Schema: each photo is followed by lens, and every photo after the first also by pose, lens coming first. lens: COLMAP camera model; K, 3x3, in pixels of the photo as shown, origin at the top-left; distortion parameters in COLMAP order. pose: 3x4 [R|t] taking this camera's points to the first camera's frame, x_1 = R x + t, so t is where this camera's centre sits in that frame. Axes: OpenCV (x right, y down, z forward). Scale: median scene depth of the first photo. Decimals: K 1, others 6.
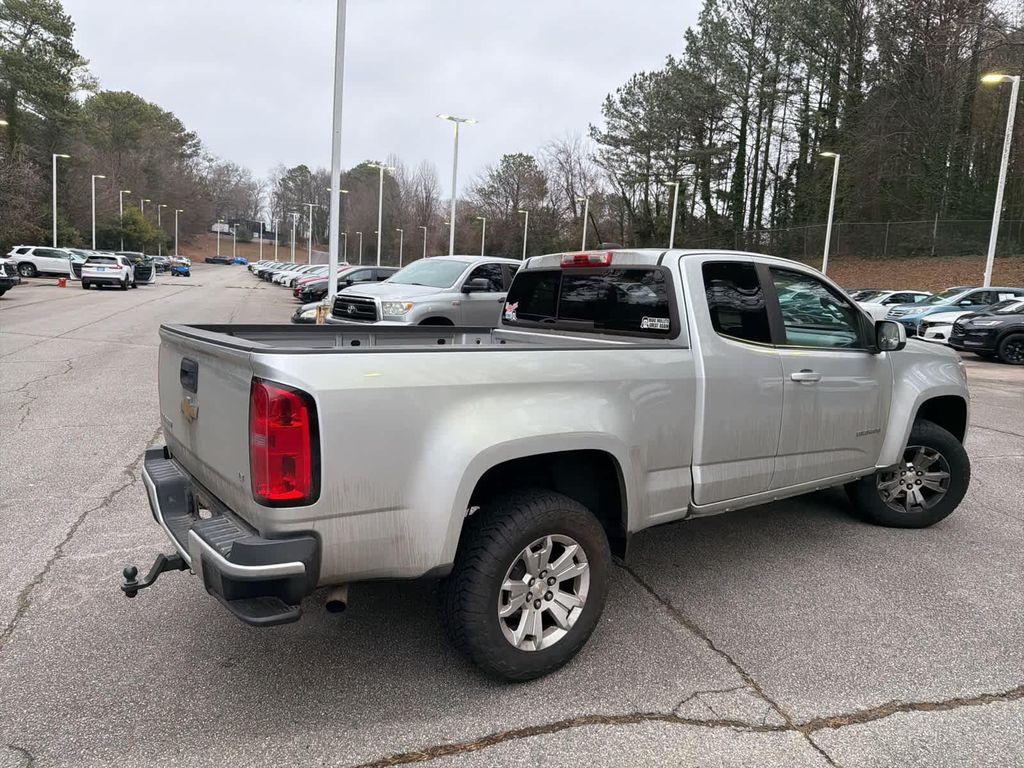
lens RADIAL K [[717.0, 0, 519.8], [0, 717.0, 384.2], [0, 0, 1]] dist [0.070797, -0.102521]
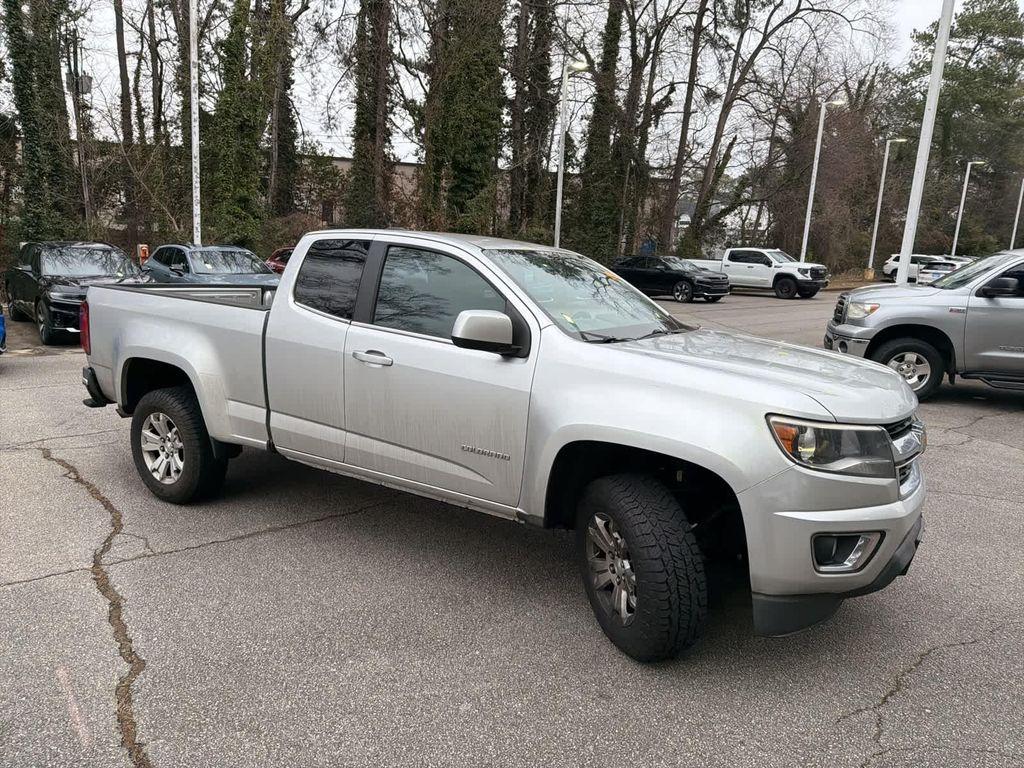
lens RADIAL K [[711.5, 0, 492.4], [0, 711.5, 385.7], [0, 0, 1]] dist [0.039904, -0.051837]
pose [[0.357698, 0.147679, -0.922086, 0.130261], [-0.156092, 0.982980, 0.096880, -0.008913], [0.920699, 0.109276, 0.374661, 0.078899]]
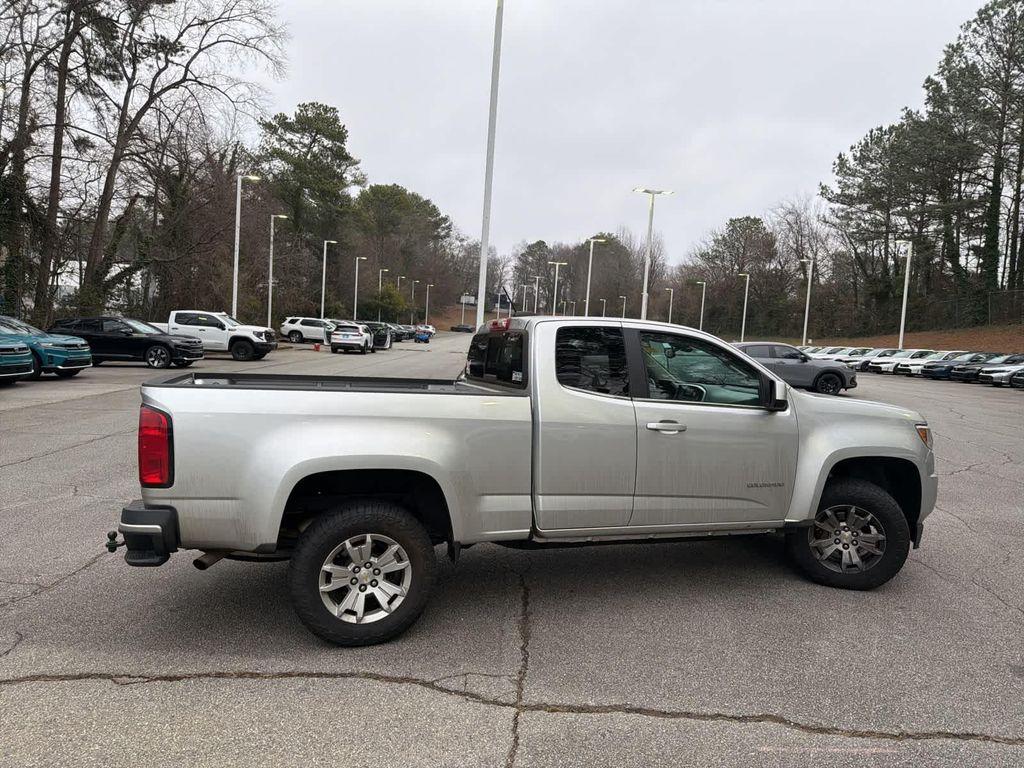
lens RADIAL K [[717.0, 0, 519.8], [0, 717.0, 384.2], [0, 0, 1]] dist [0.070797, -0.102521]
pose [[0.951141, 0.017391, -0.308267, 0.051392], [-0.045036, 0.995549, -0.082791, 0.002628], [0.305455, 0.092629, 0.947690, -0.013354]]
